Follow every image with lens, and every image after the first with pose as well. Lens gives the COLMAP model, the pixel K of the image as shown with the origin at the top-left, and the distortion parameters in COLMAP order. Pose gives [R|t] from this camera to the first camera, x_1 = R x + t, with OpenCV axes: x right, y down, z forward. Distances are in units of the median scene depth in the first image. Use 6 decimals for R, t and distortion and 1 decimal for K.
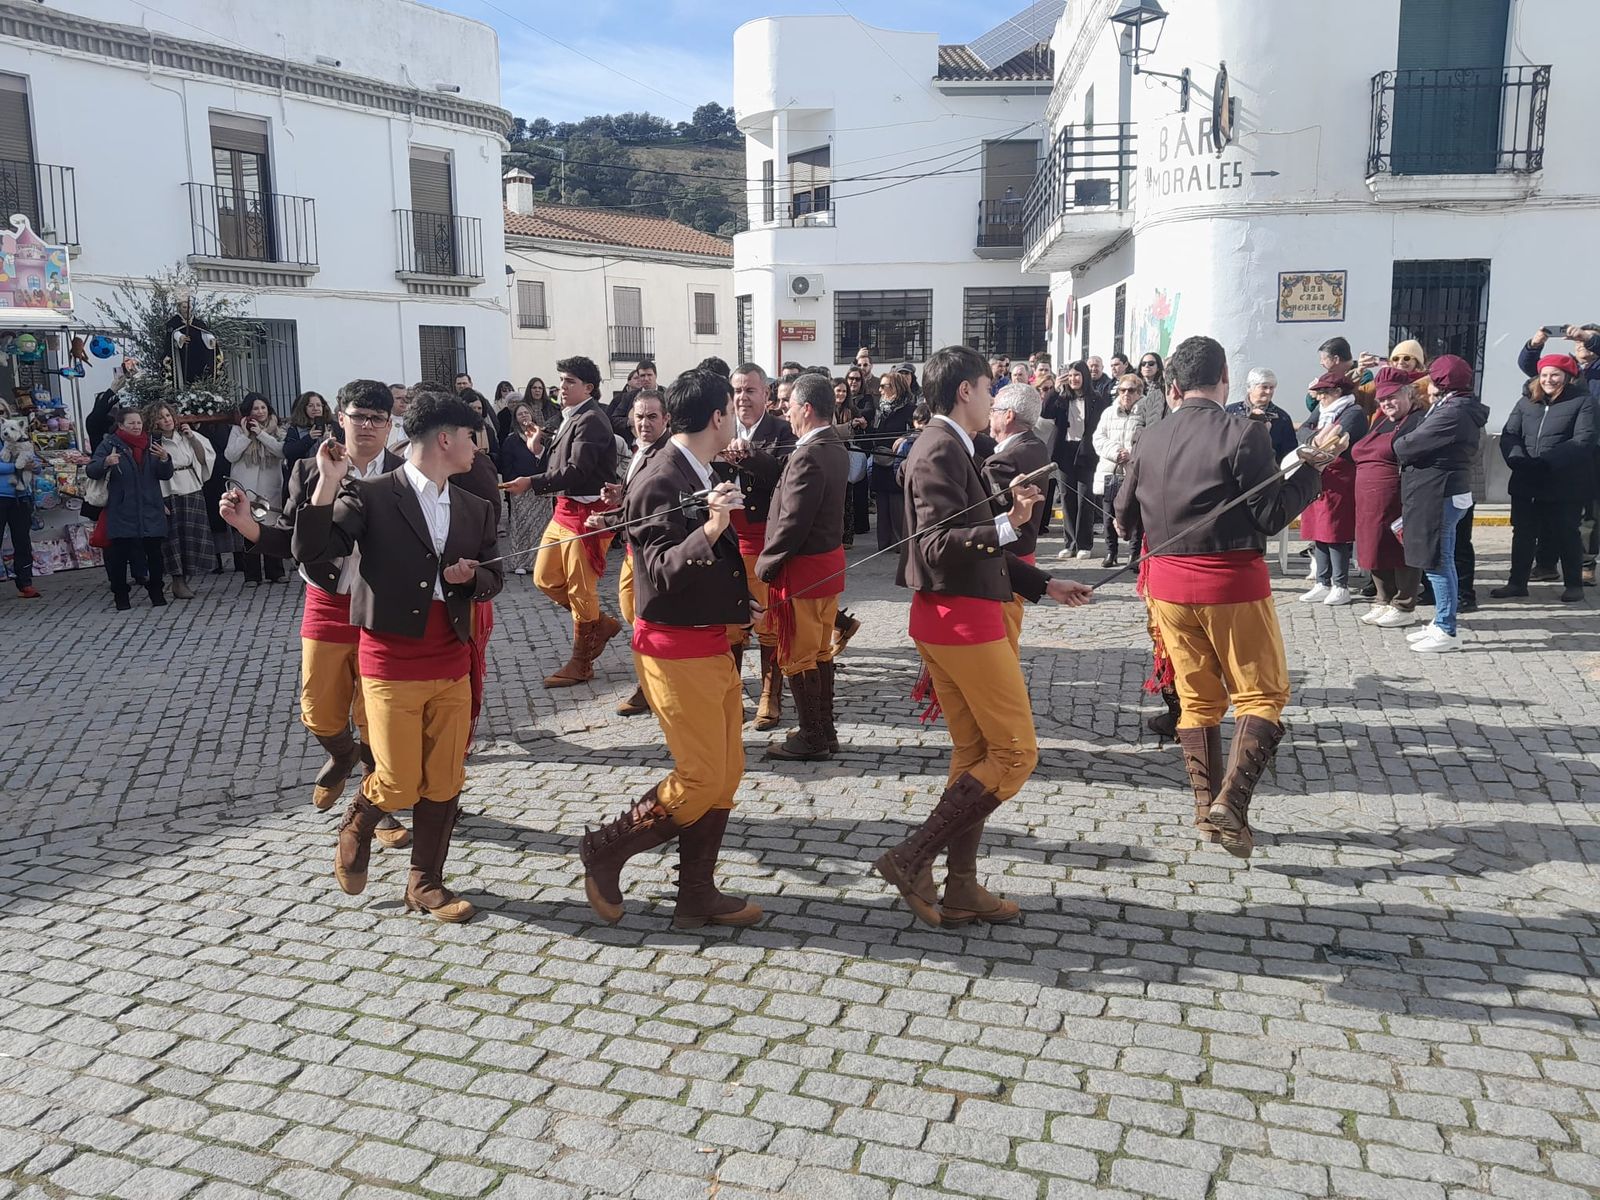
lens RADIAL K [[1260.6, 0, 769.5], [0, 1260.6, 580.9], [0, 0, 1]] dist [0.006958, -0.010565]
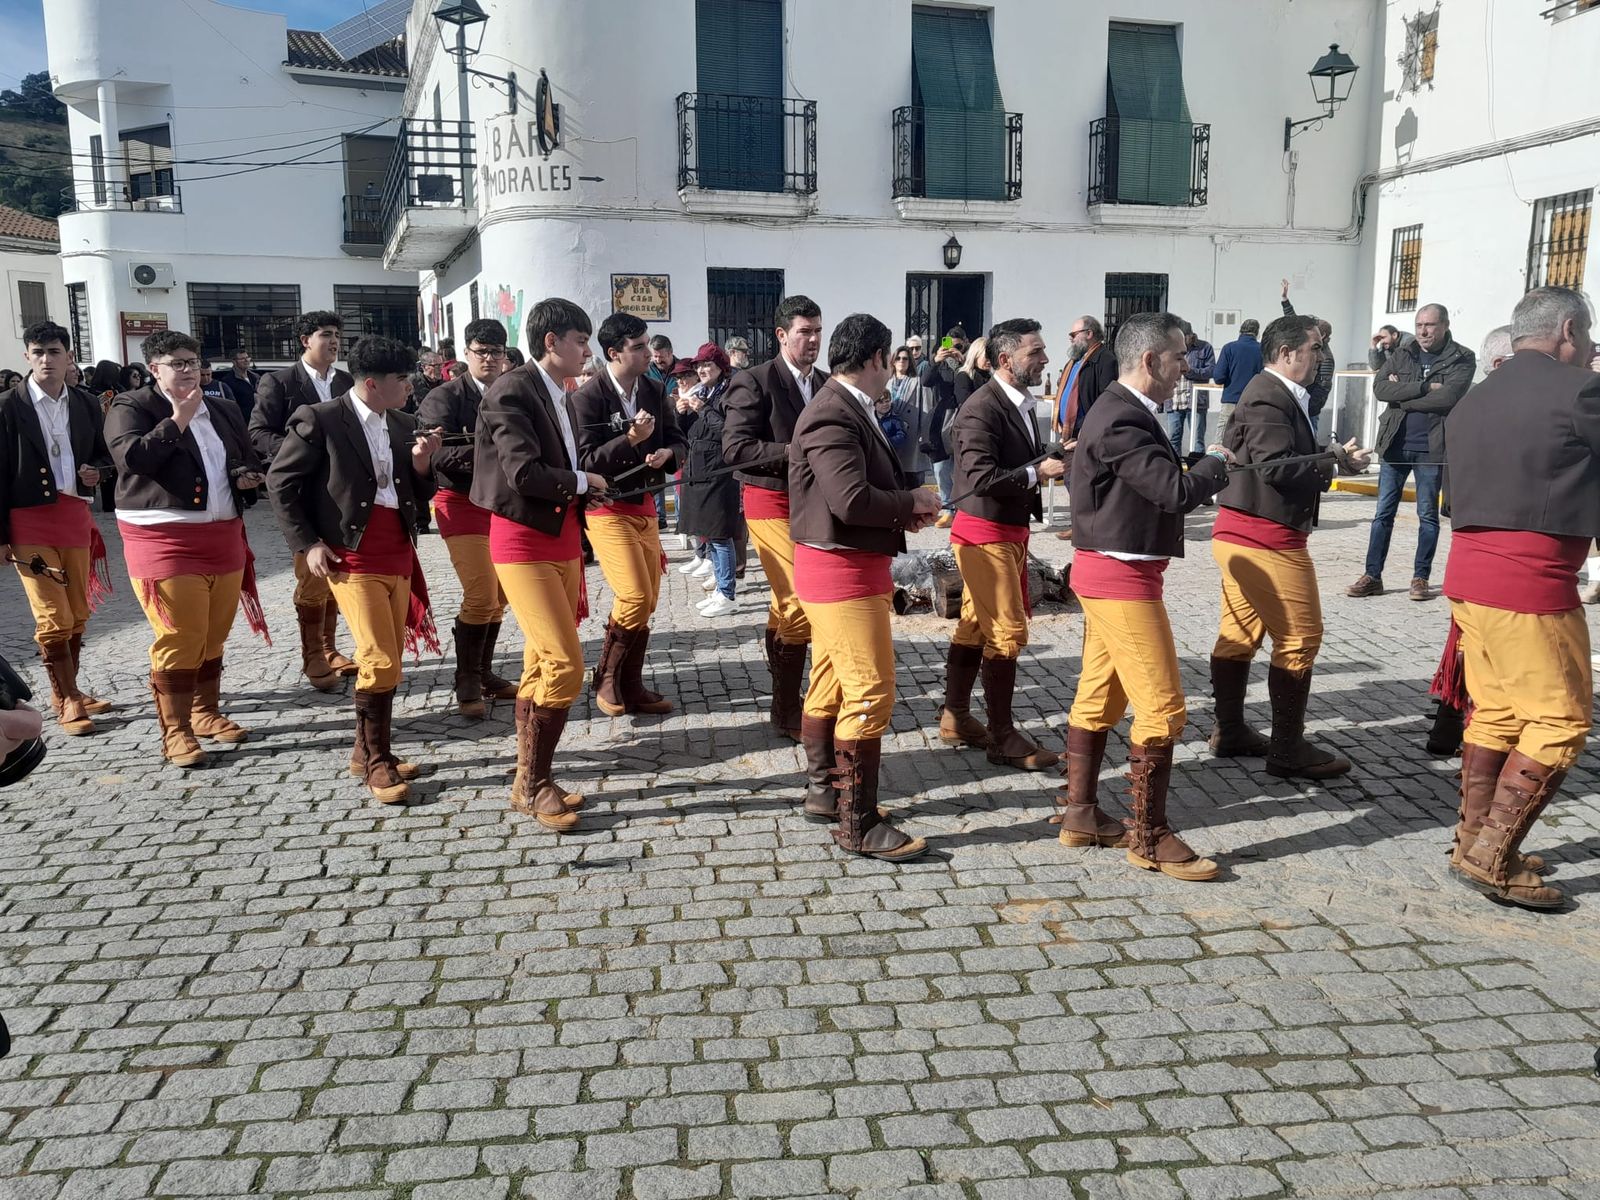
lens RADIAL K [[1260.6, 0, 768.0], [0, 1260.6, 588.0], [0, 0, 1]] dist [0.006958, -0.010565]
pose [[0.898710, -0.071326, 0.432704, 0.042045], [0.071036, 0.997331, 0.016861, 0.013816], [-0.432752, 0.015585, 0.901378, -0.018253]]
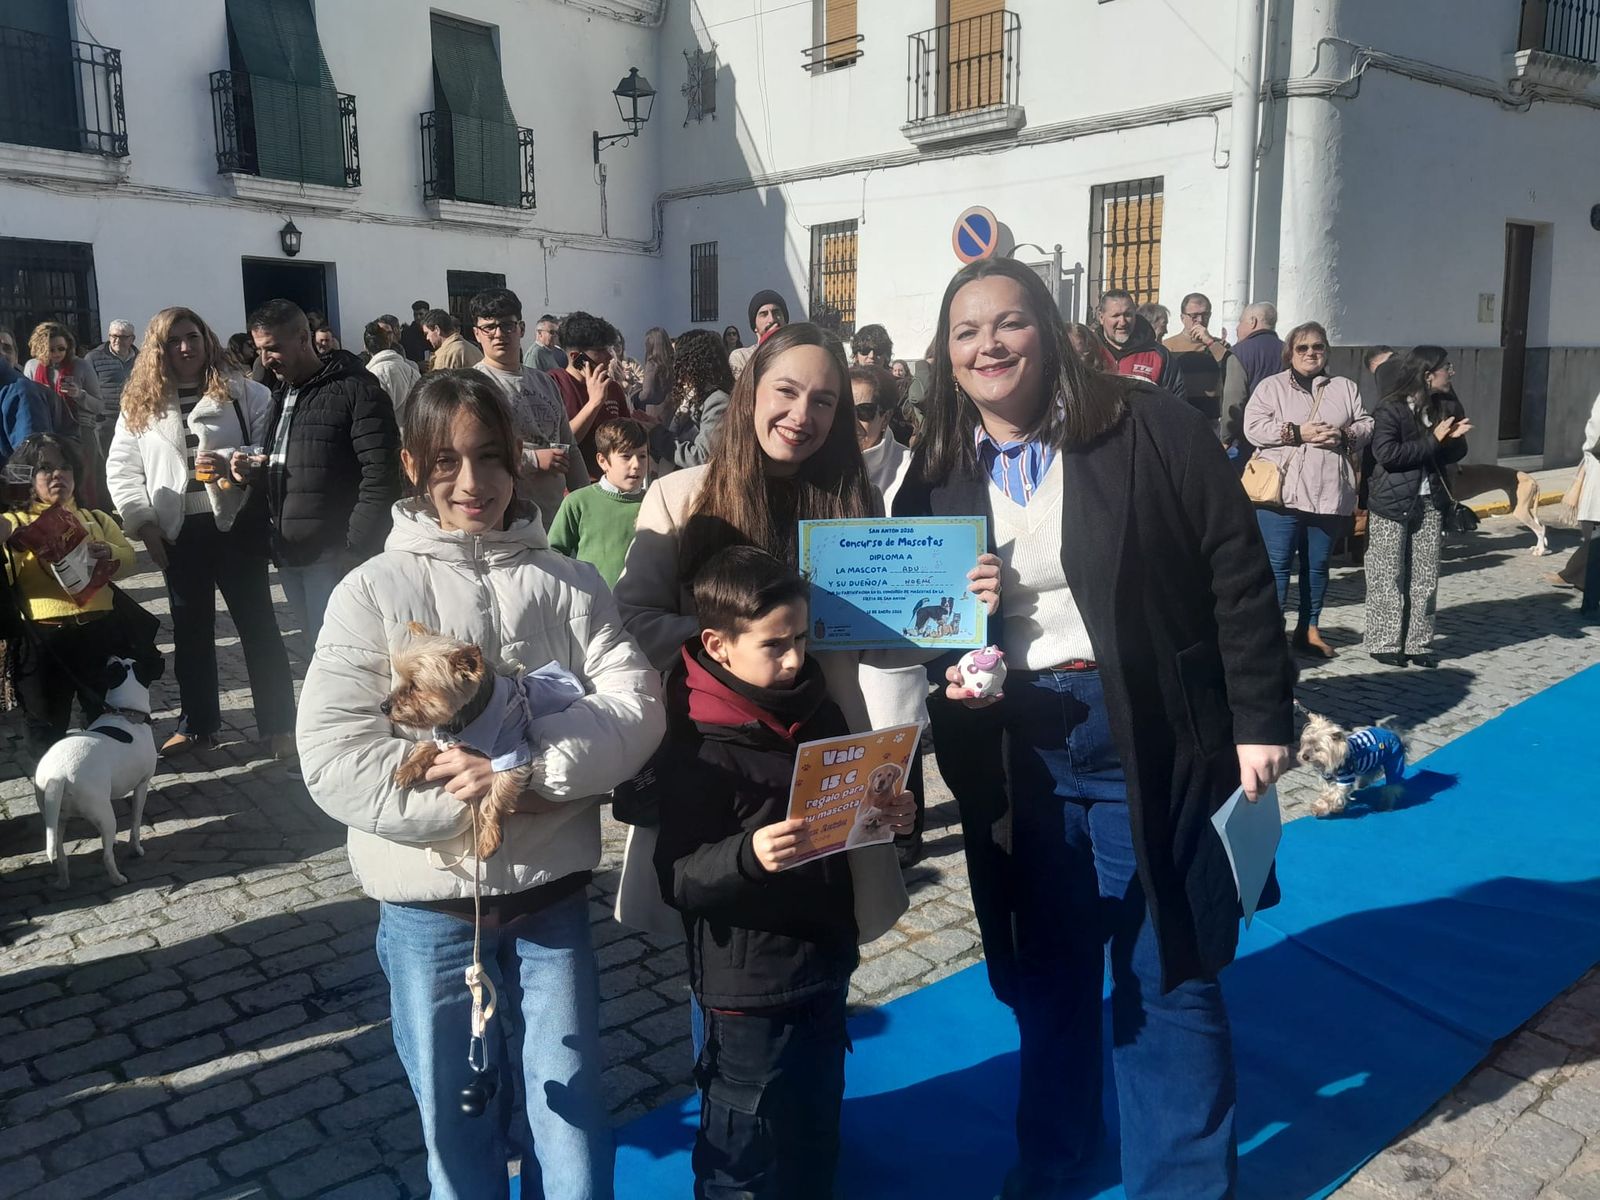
lens RADIAL K [[1260.6, 0, 757.3], [0, 1260.6, 584.2], [0, 0, 1]] dist [0.006958, -0.010565]
pose [[0.504525, -0.134005, 0.852934, -0.024180], [0.140544, 0.987453, 0.072005, 0.001967], [-0.851881, 0.083547, 0.517029, 0.094799]]
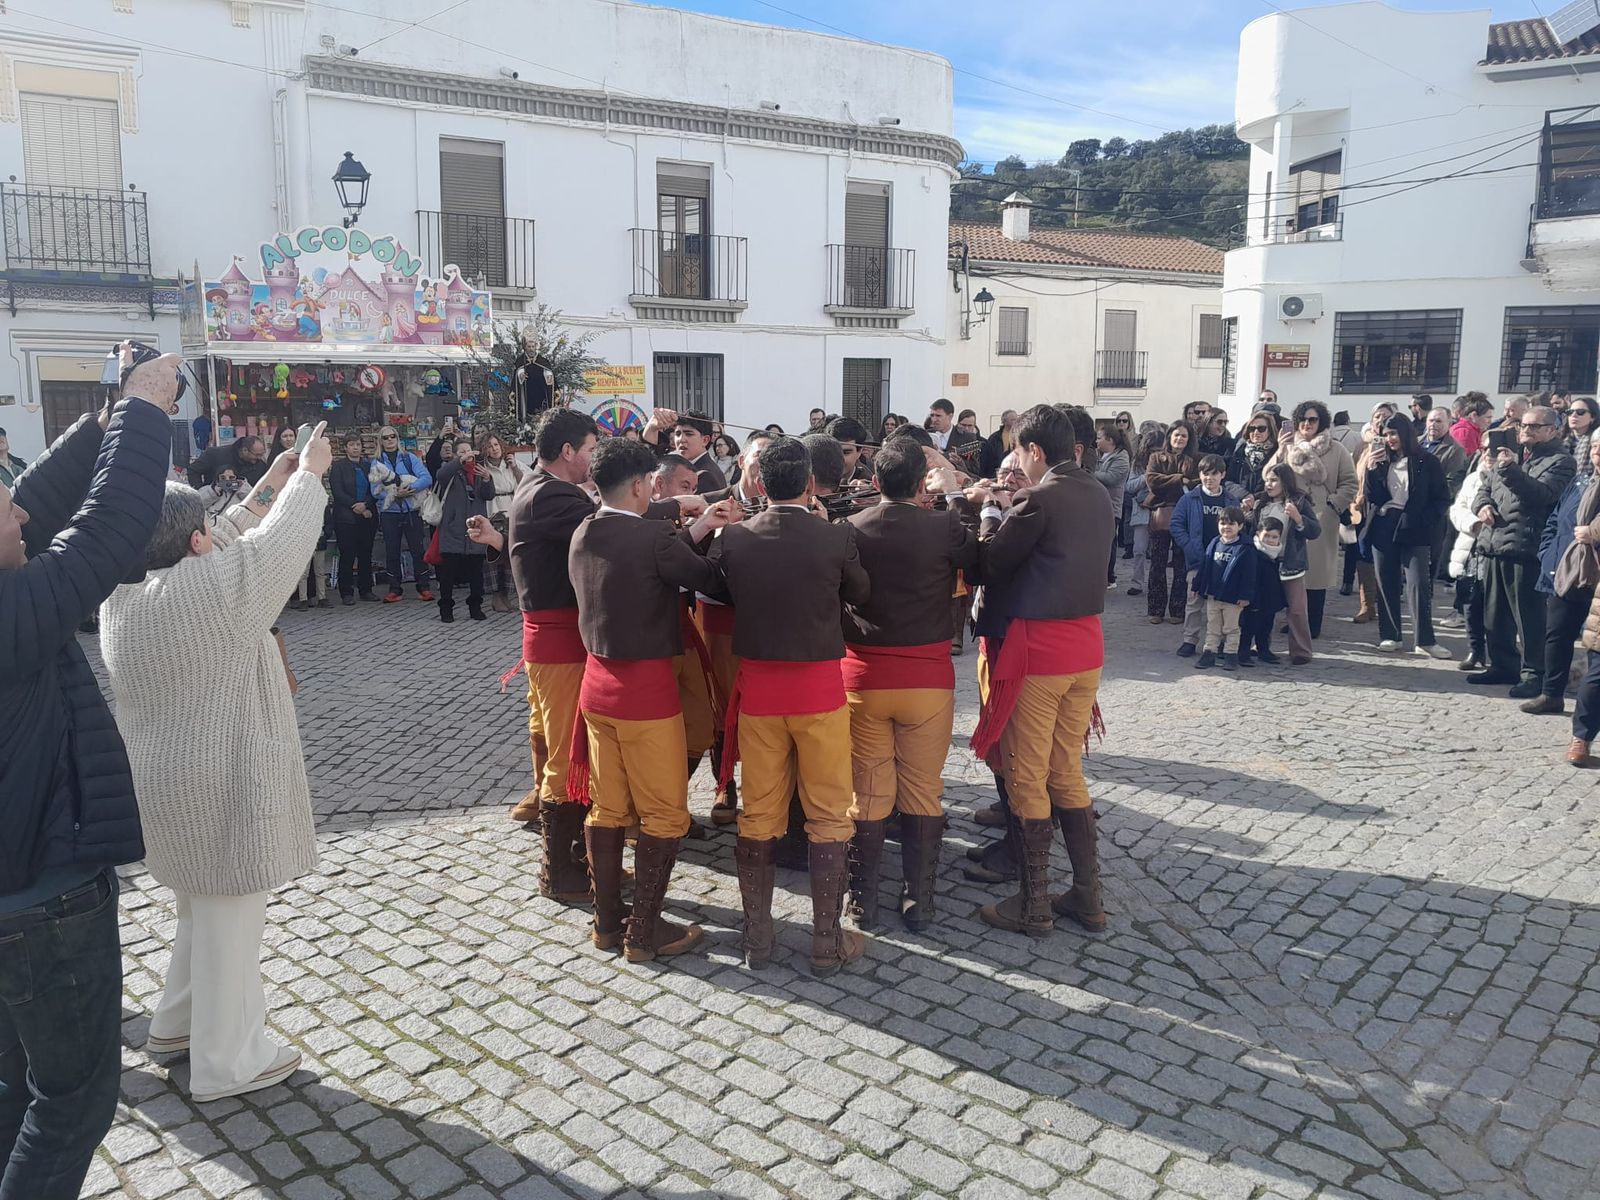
lens RADIAL K [[1260.6, 0, 761.7], [0, 1260.6, 582.5], [0, 0, 1]] dist [0.006958, -0.010565]
pose [[0.905733, 0.073011, -0.417513, 0.162015], [-0.079435, 0.996838, 0.001995, -0.025850], [0.416339, 0.031358, 0.908669, 0.079957]]
